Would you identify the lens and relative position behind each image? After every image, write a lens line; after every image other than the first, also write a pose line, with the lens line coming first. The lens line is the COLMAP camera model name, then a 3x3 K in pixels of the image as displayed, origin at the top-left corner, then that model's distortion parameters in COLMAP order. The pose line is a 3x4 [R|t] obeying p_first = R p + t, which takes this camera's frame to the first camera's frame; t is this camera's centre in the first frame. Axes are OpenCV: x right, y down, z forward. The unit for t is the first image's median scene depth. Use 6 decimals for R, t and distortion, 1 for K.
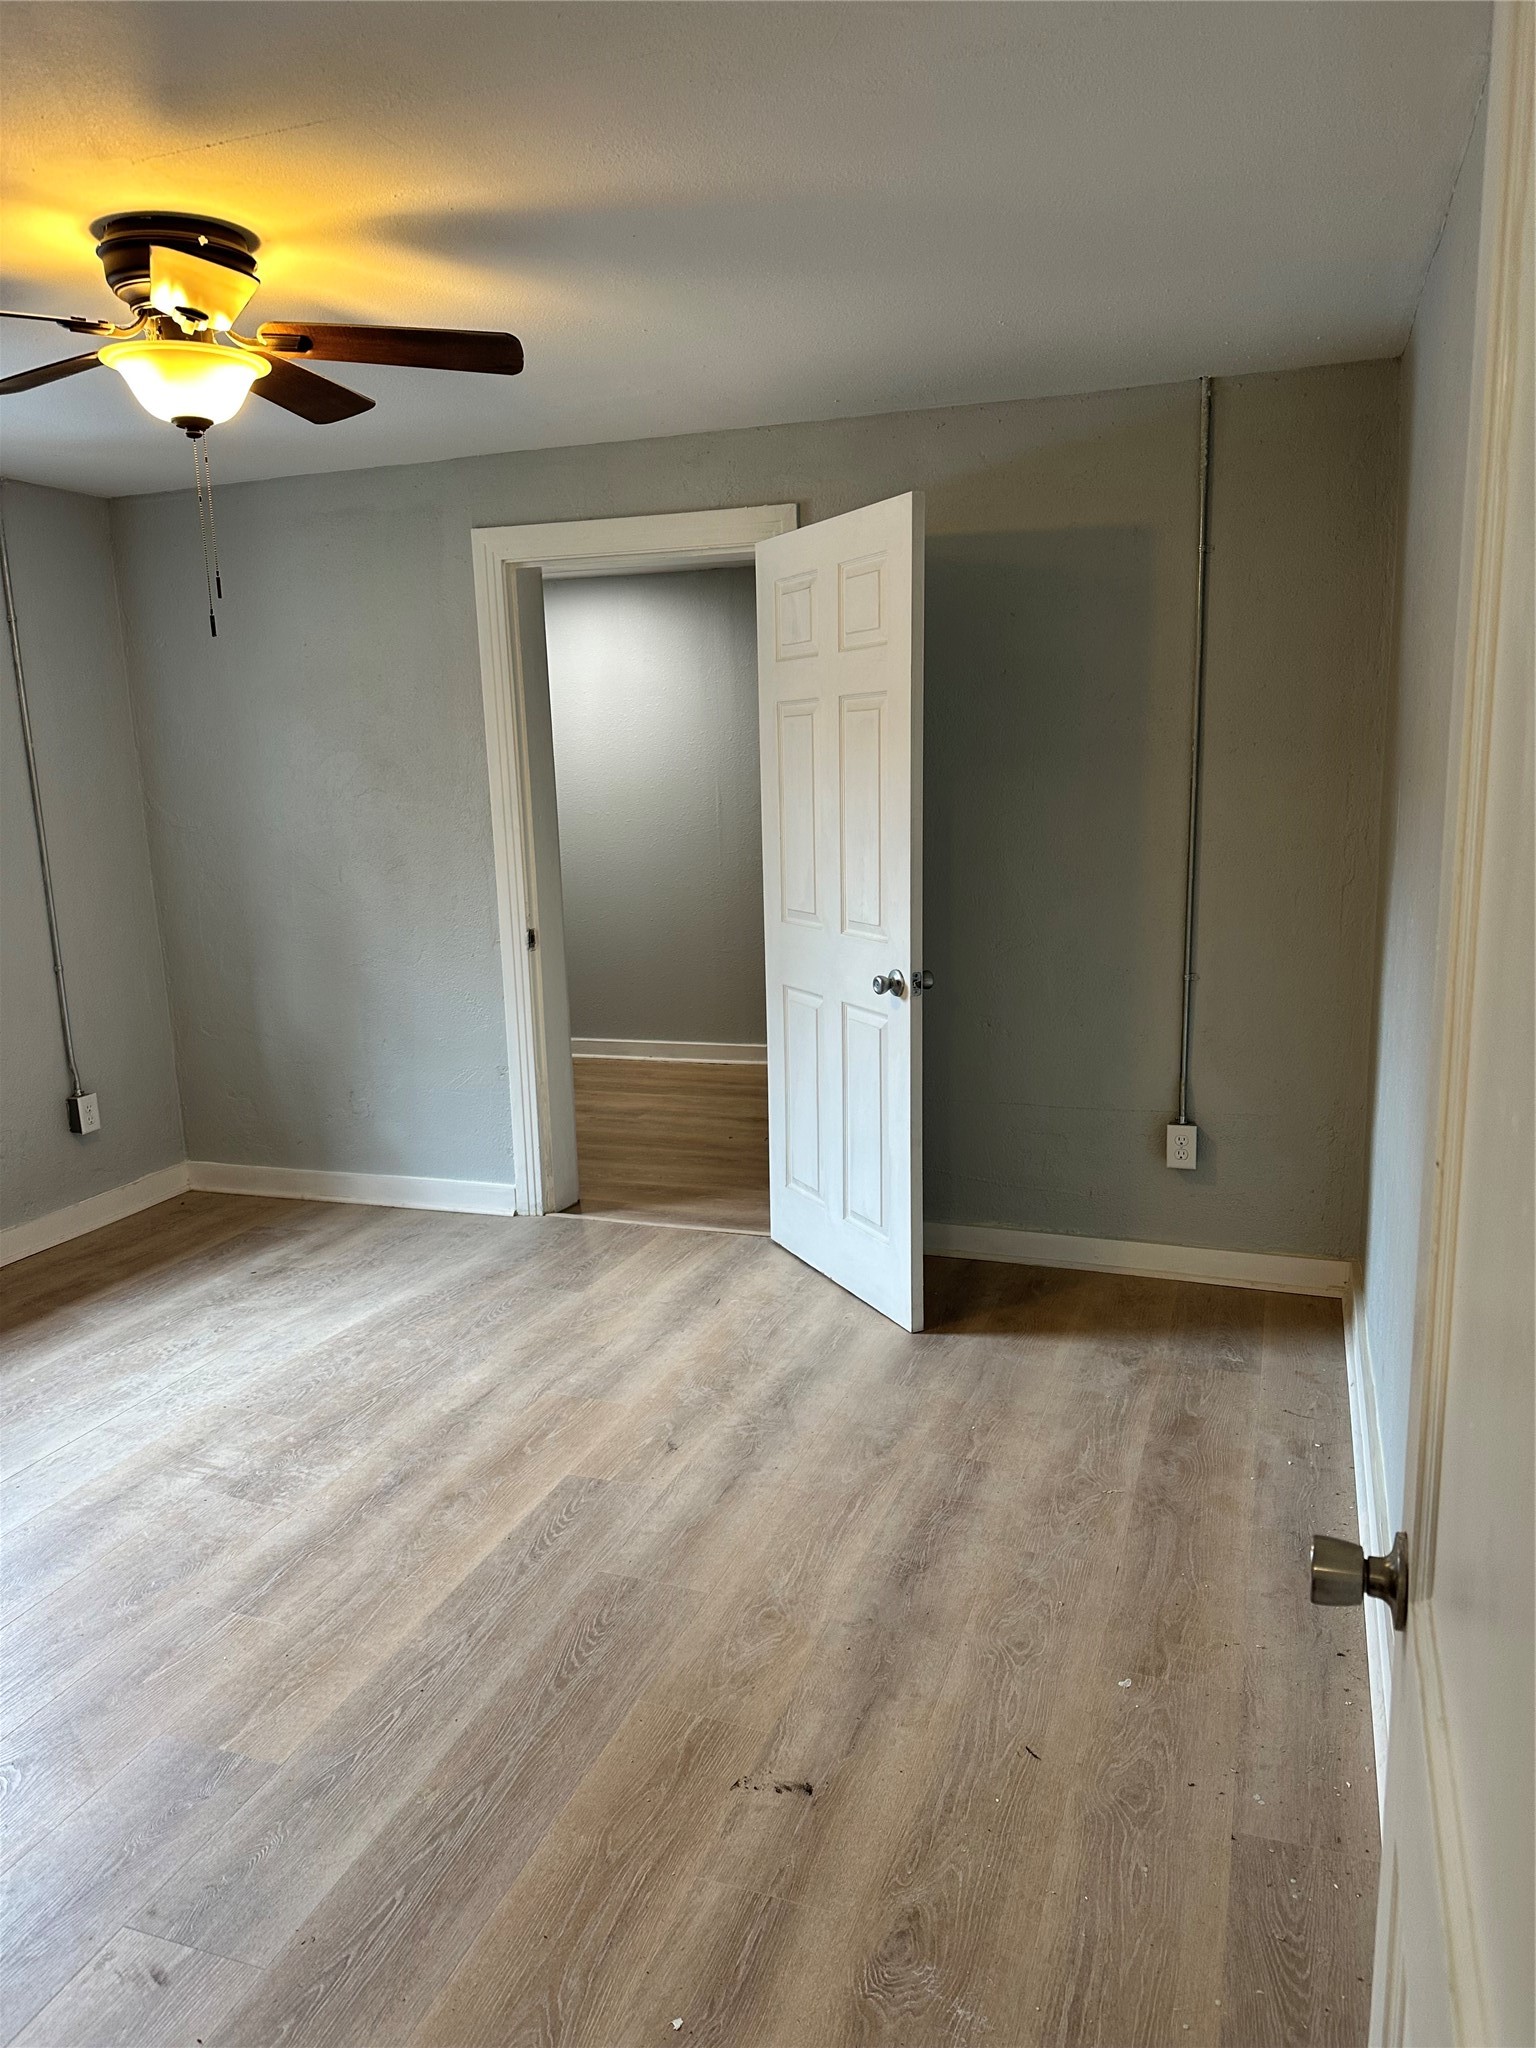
lens RADIAL K [[1459.0, 0, 768.0], [0, 1459.0, 1024.0], [0, 0, 1]] dist [-0.001434, -0.006691]
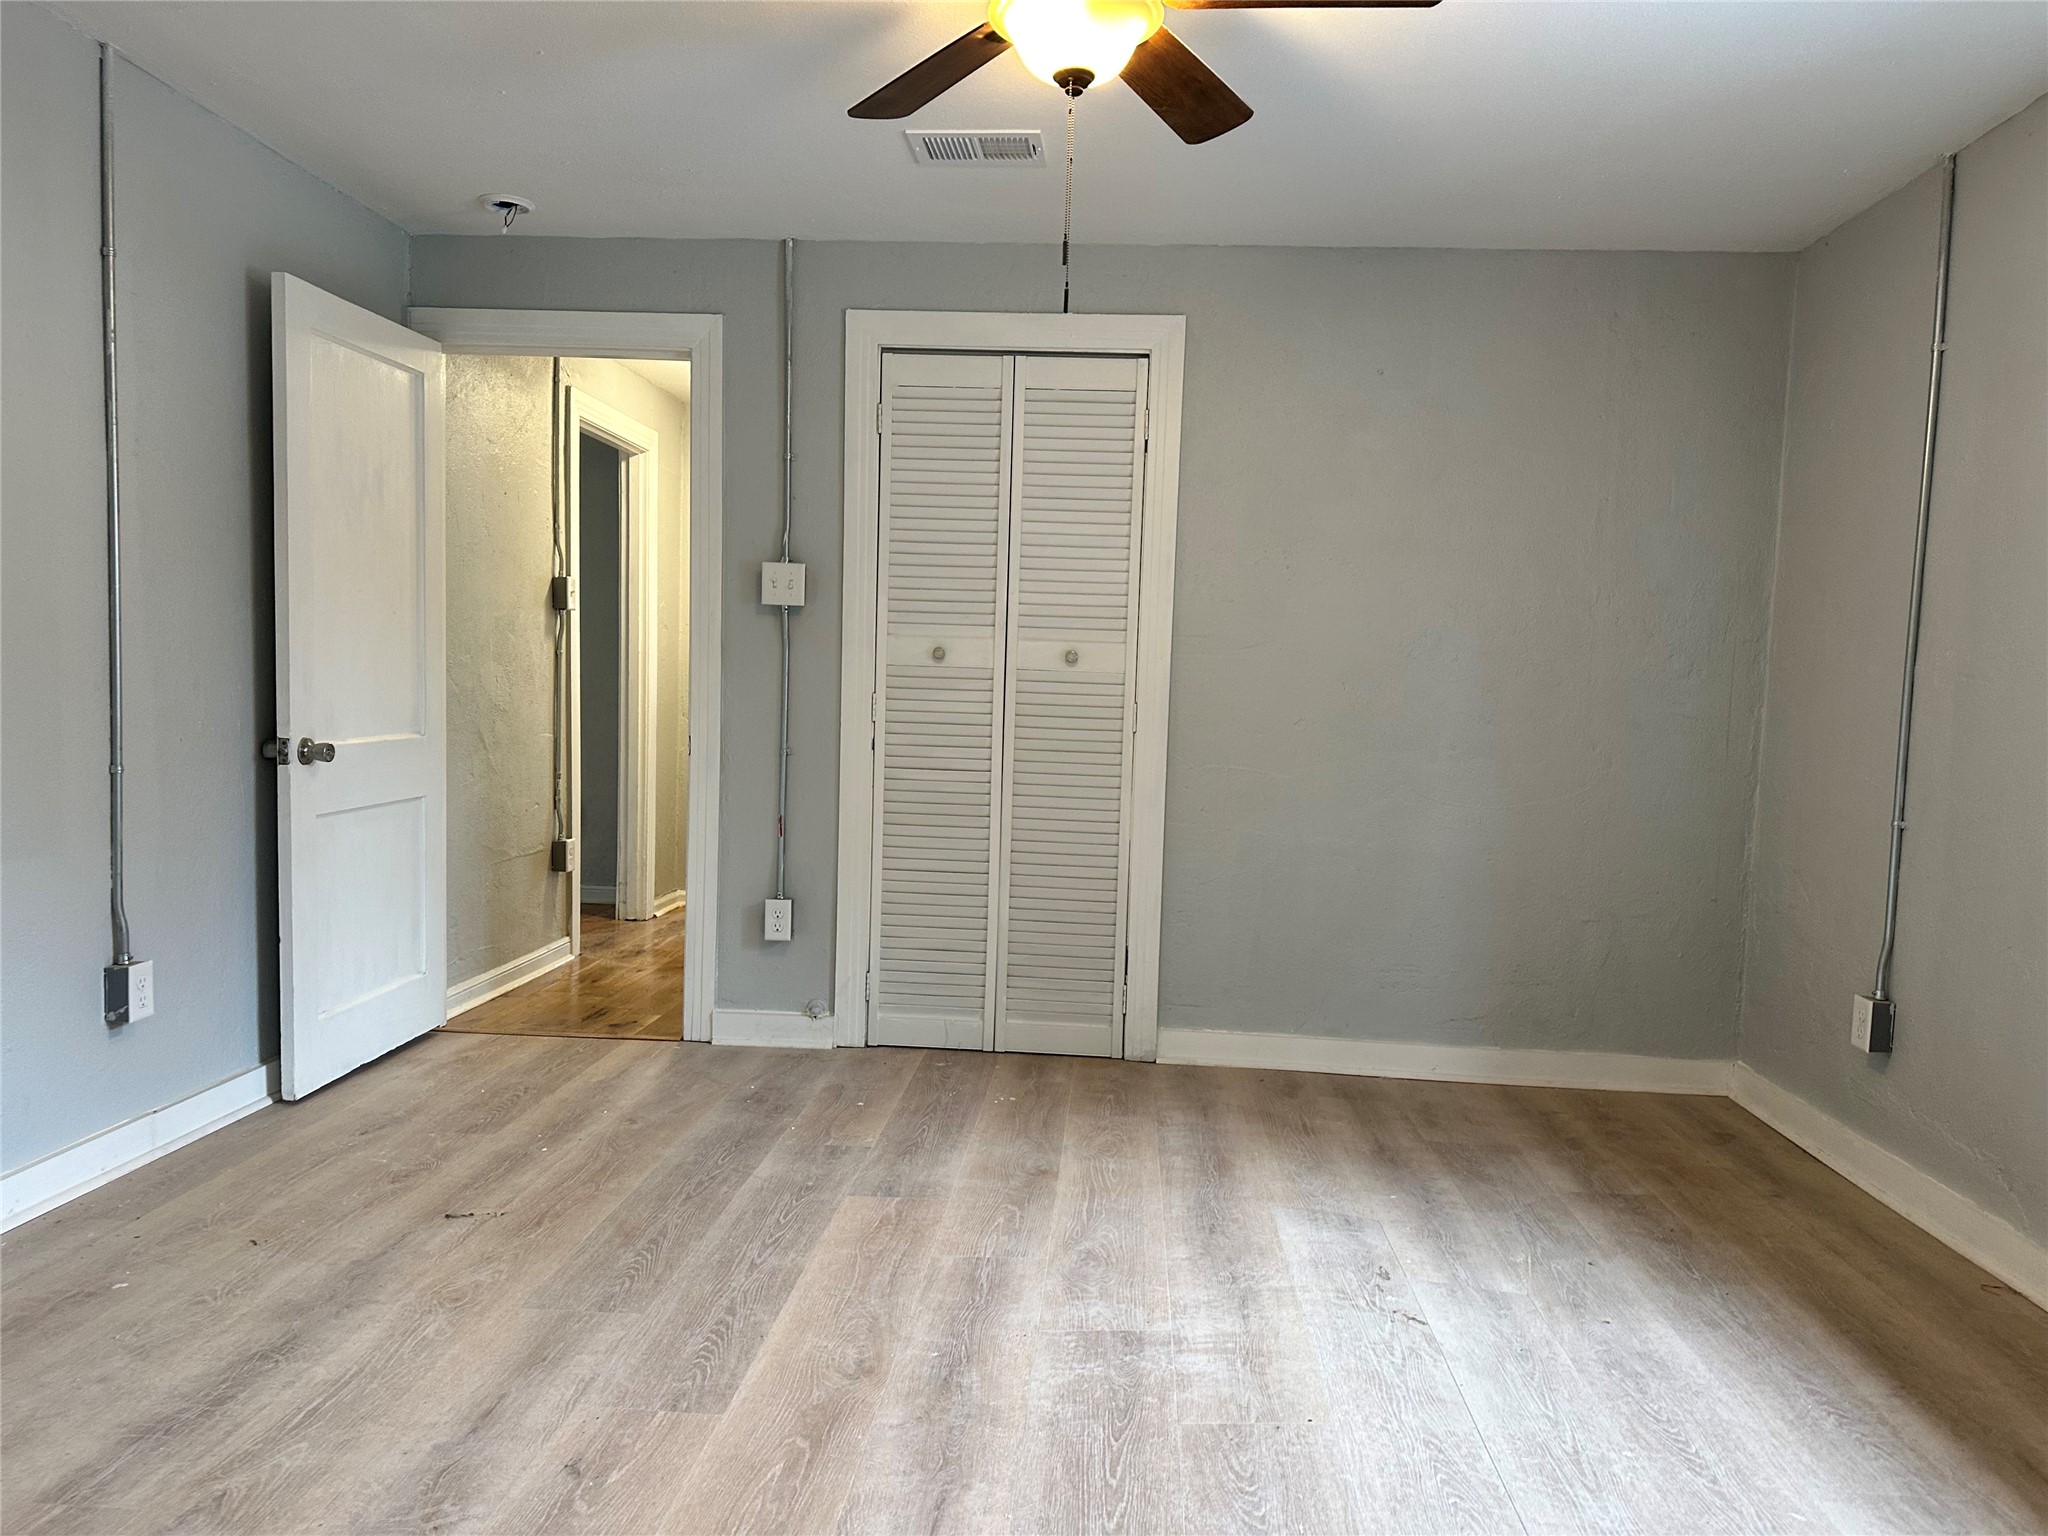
lens RADIAL K [[1457.5, 0, 1024.0], [0, 1457.5, 768.0], [0, 0, 1]] dist [0.000863, -0.009473]
pose [[-0.962783, 0.009867, -0.270097, -0.096045], [-0.058857, 0.967697, 0.245152, -0.189421], [0.263791, 0.251925, -0.931101, 1.733522]]
